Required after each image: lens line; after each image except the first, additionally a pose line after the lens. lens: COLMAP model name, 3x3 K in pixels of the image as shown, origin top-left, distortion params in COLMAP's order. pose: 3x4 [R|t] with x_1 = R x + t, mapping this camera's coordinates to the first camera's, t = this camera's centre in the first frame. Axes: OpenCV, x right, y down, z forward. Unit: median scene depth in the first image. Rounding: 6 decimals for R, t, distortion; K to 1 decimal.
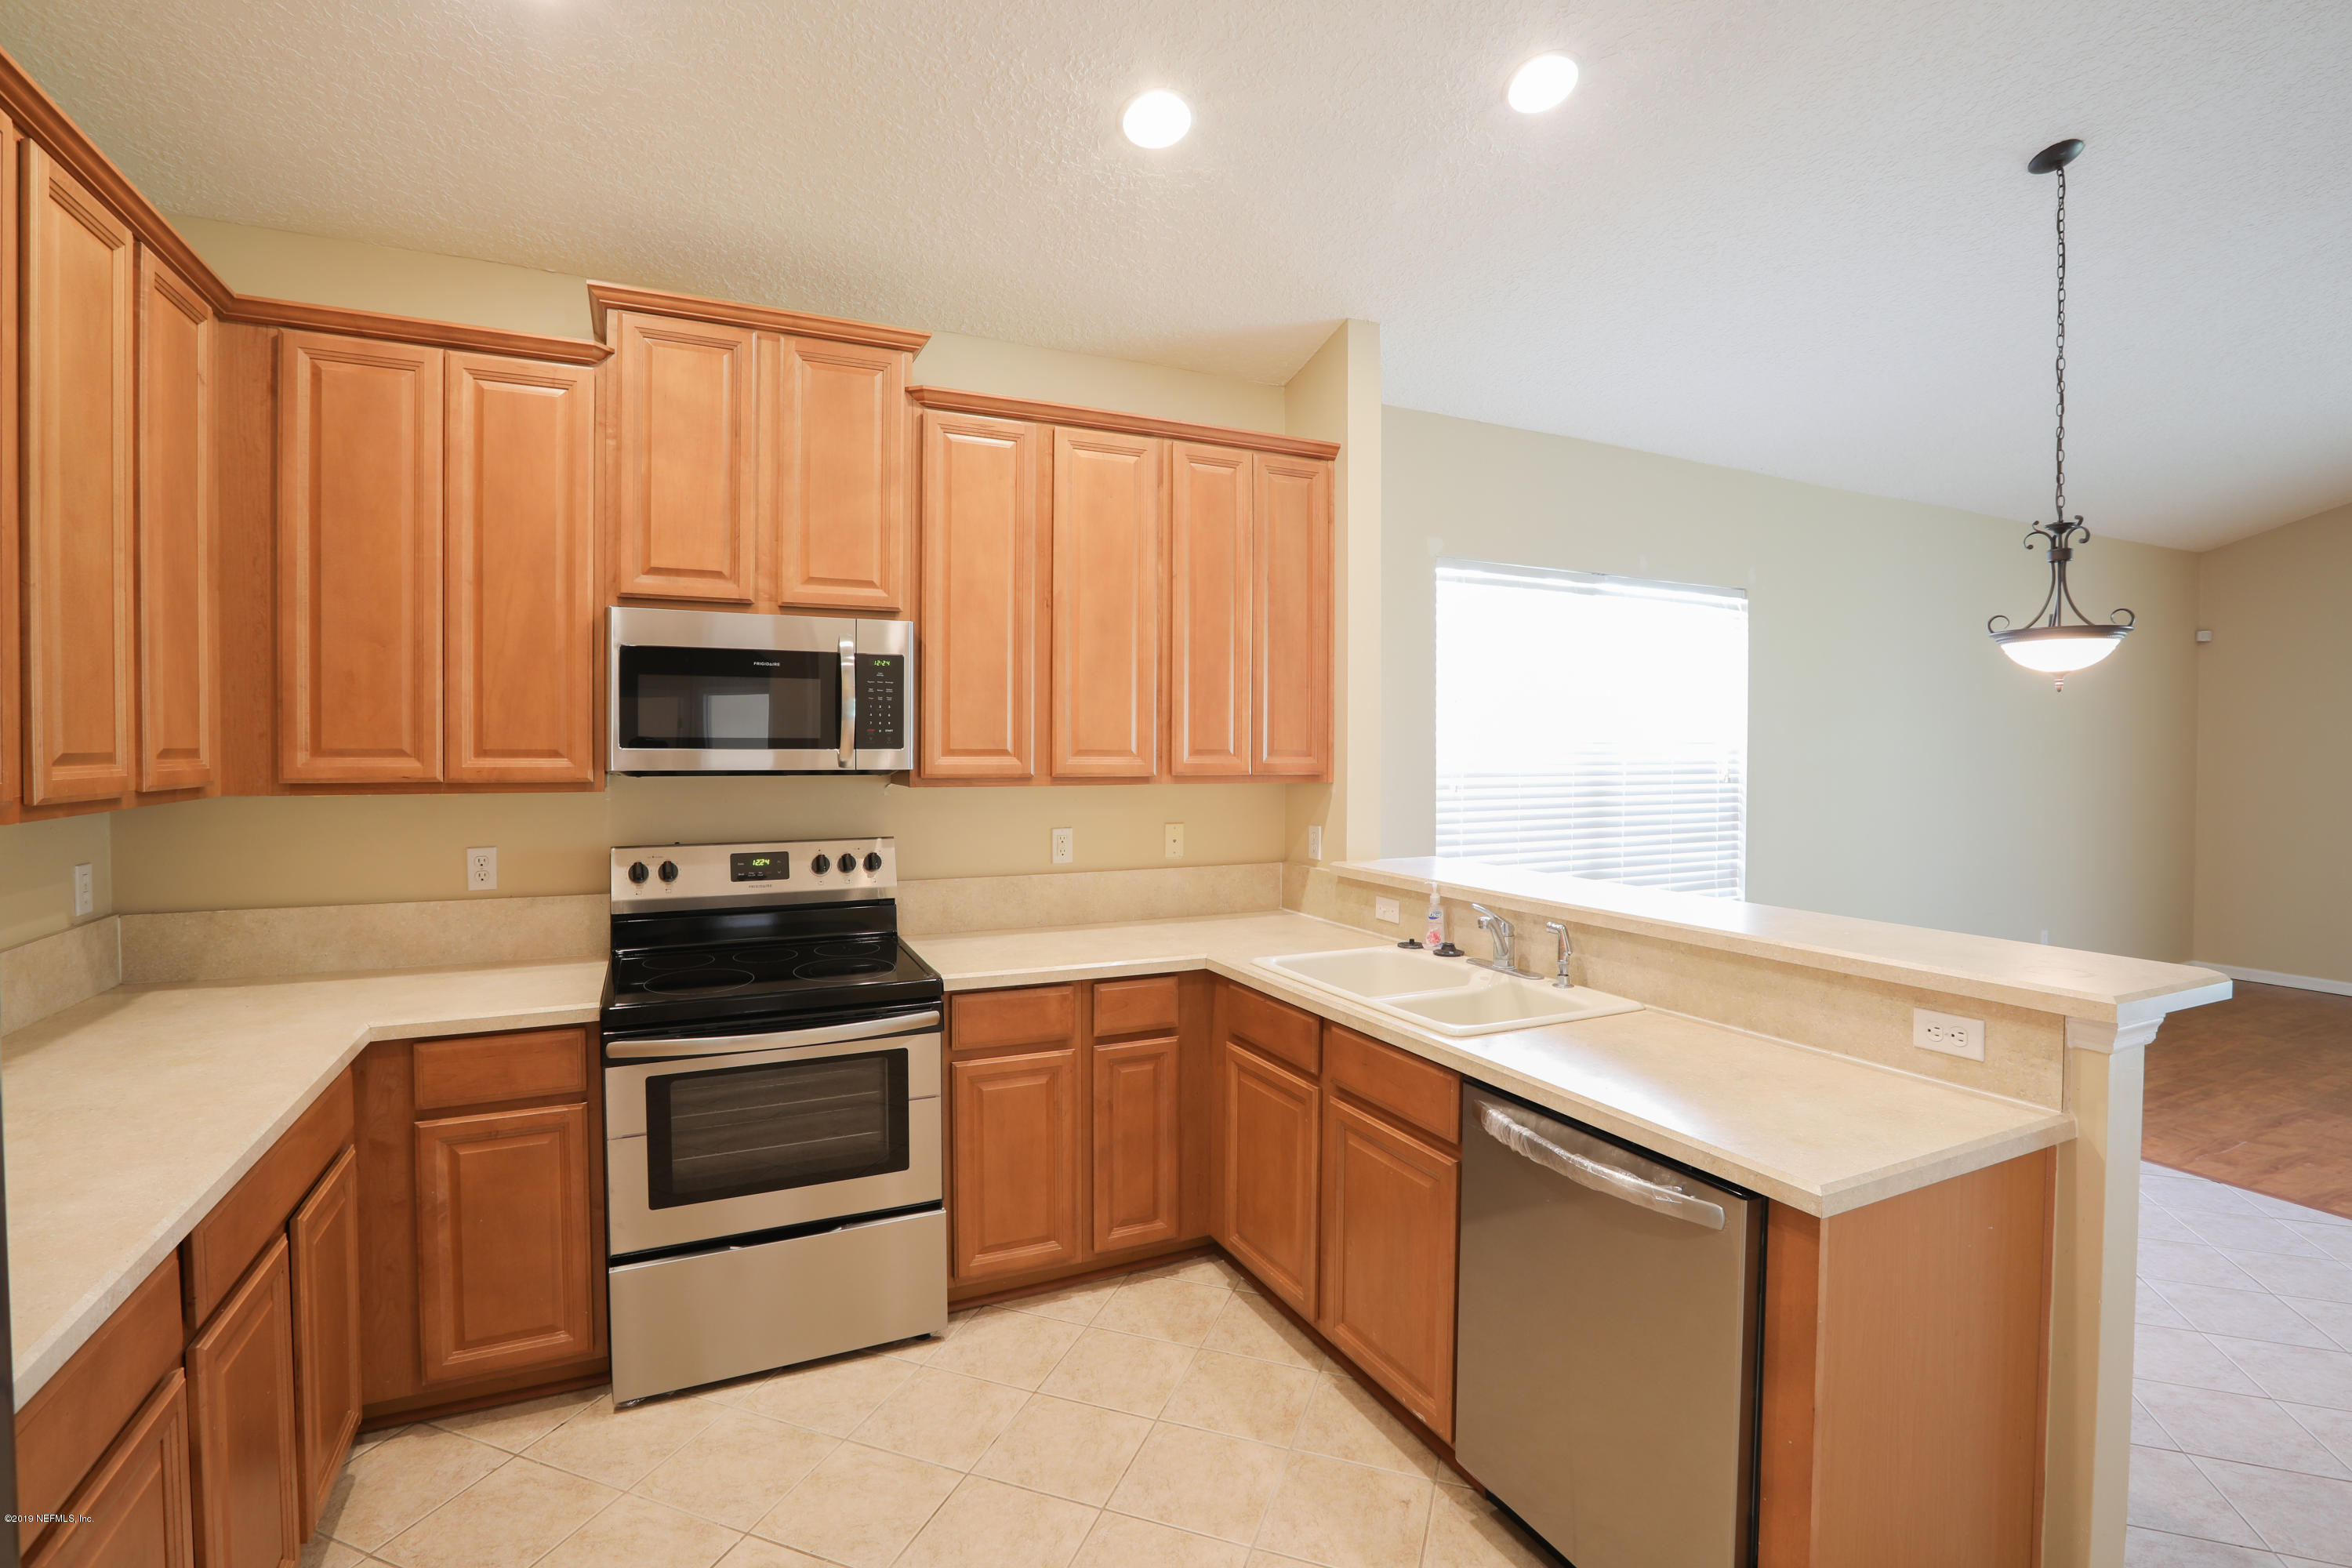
lens RADIAL K [[1096.6, 0, 1189.9], [0, 1096.6, 778.4], [0, 0, 1]] dist [-0.043074, 0.013261]
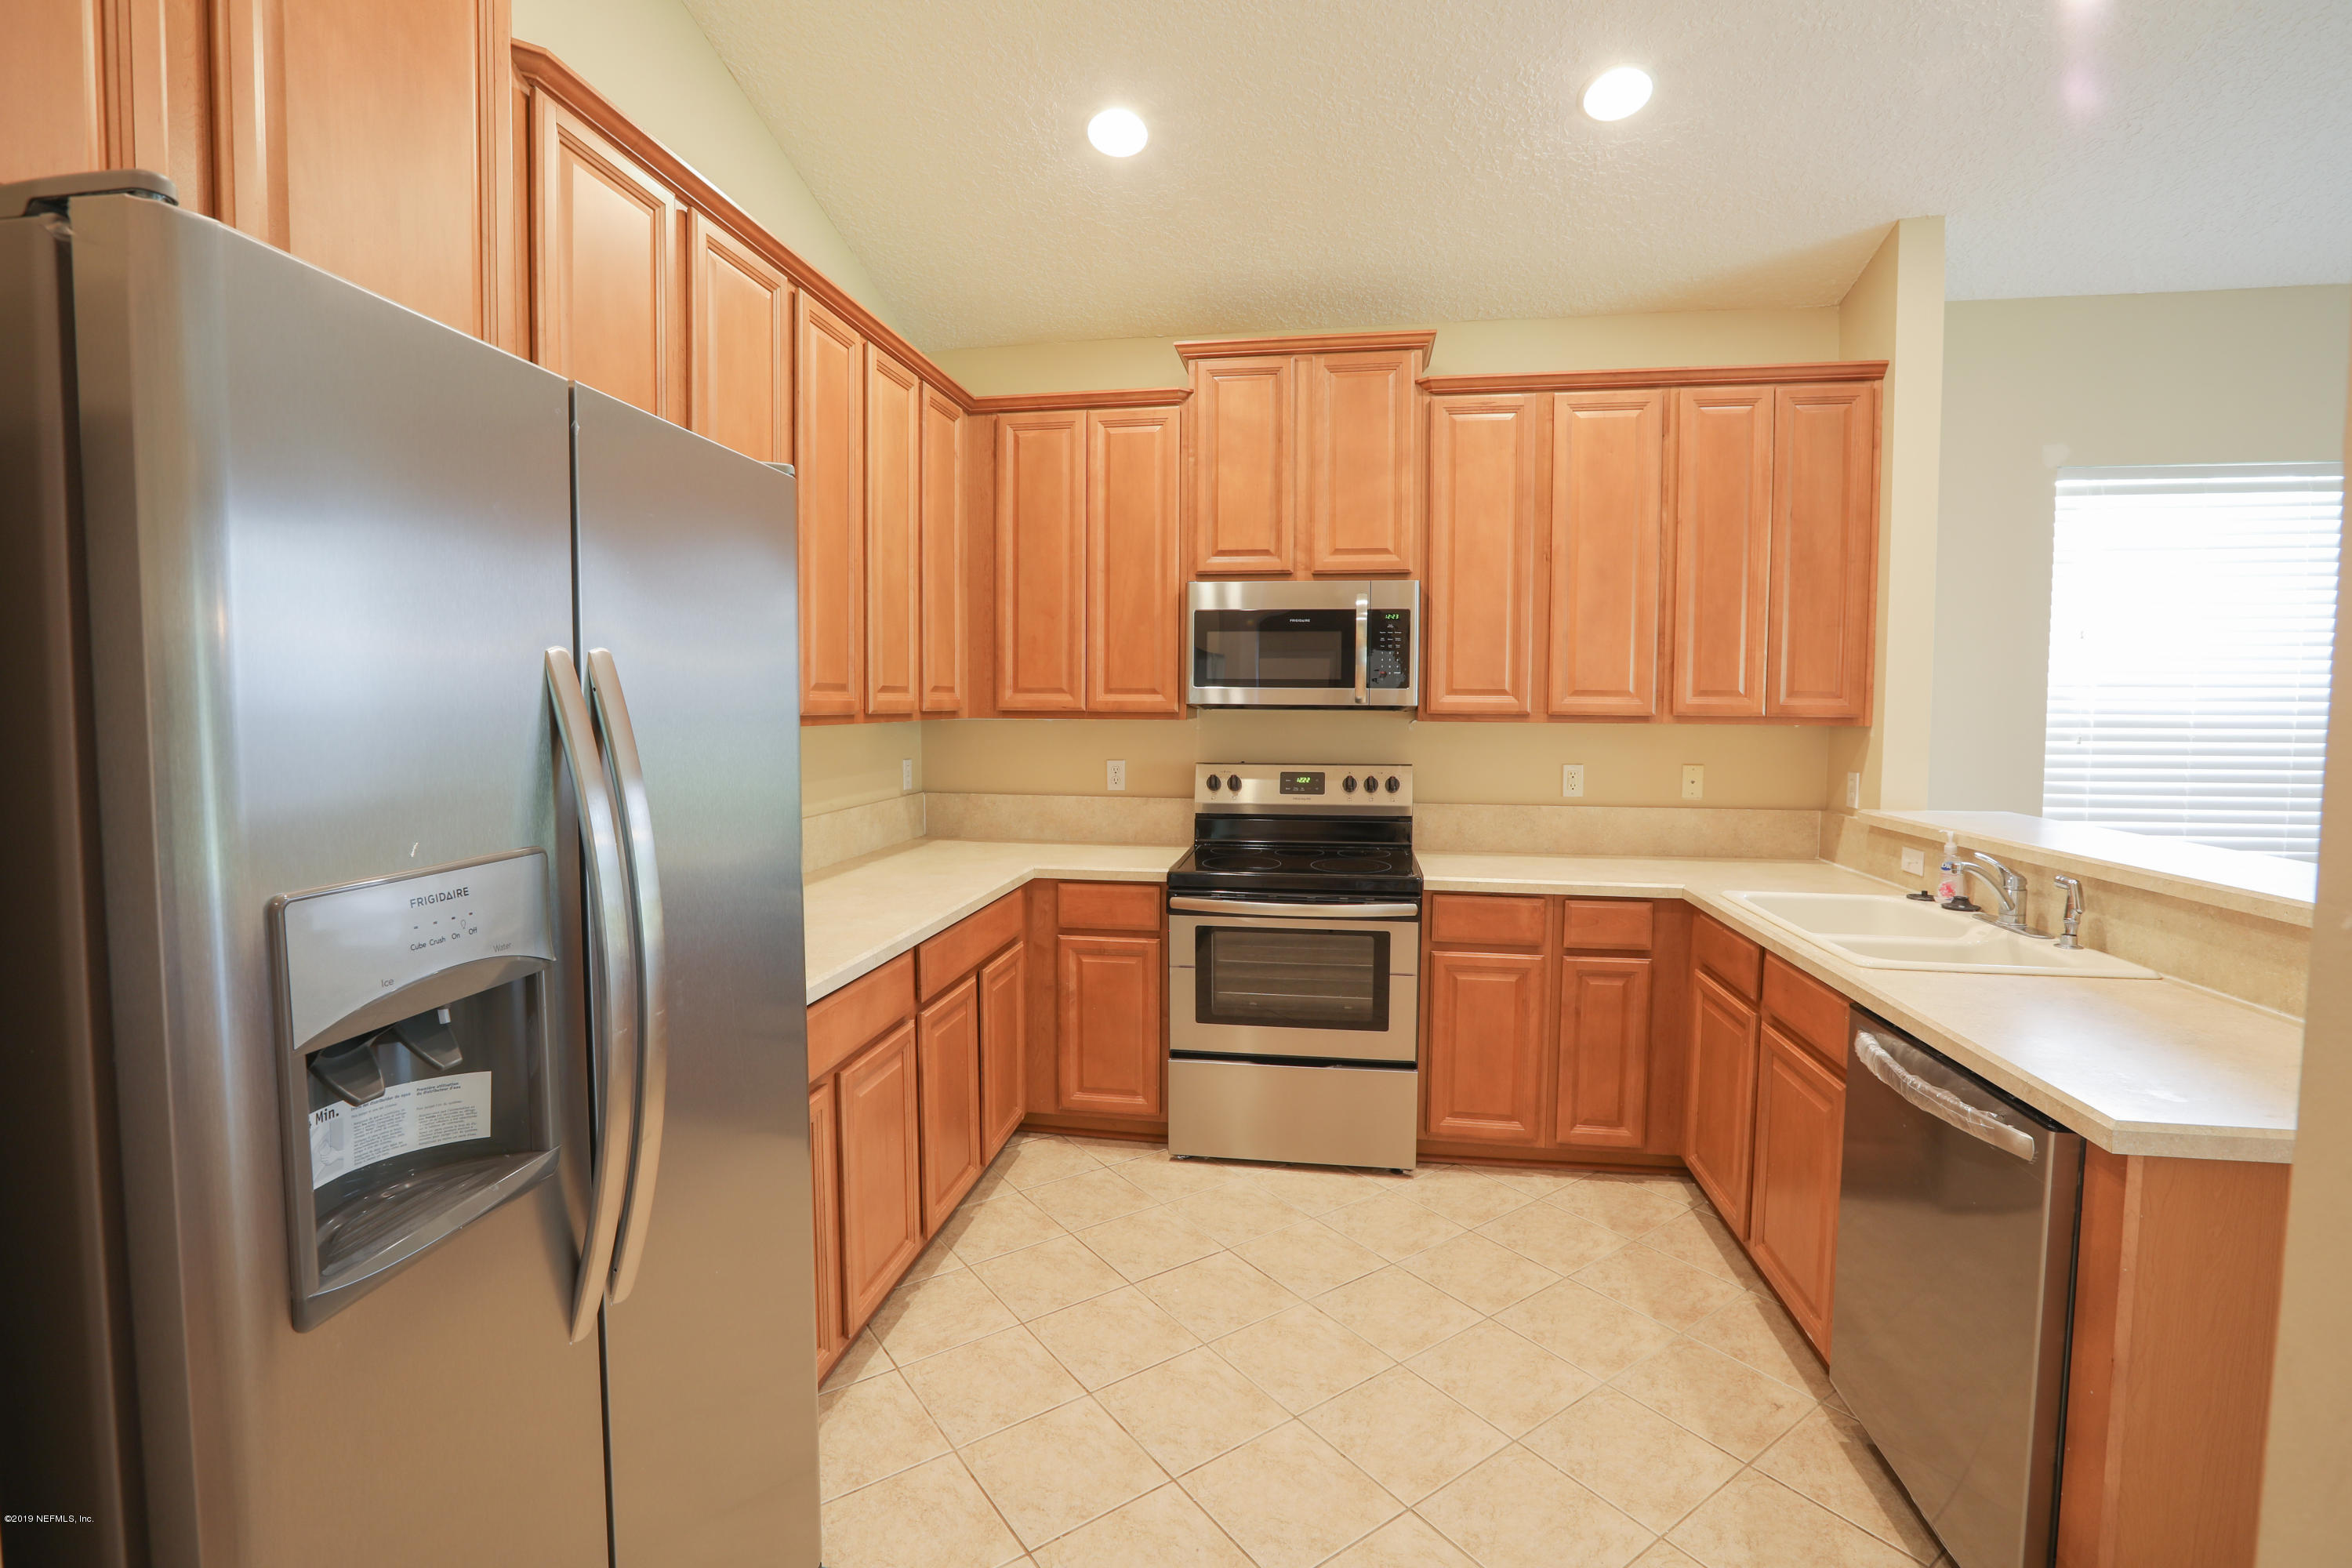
lens RADIAL K [[1096.6, 0, 1189.4], [0, 1096.6, 779.0], [0, 0, 1]] dist [-0.043074, 0.013261]
pose [[0.824988, 0.038275, -0.563853, 0.239584], [-0.017487, 0.998955, 0.042224, 0.028254], [0.564880, -0.024974, 0.824795, -0.132014]]
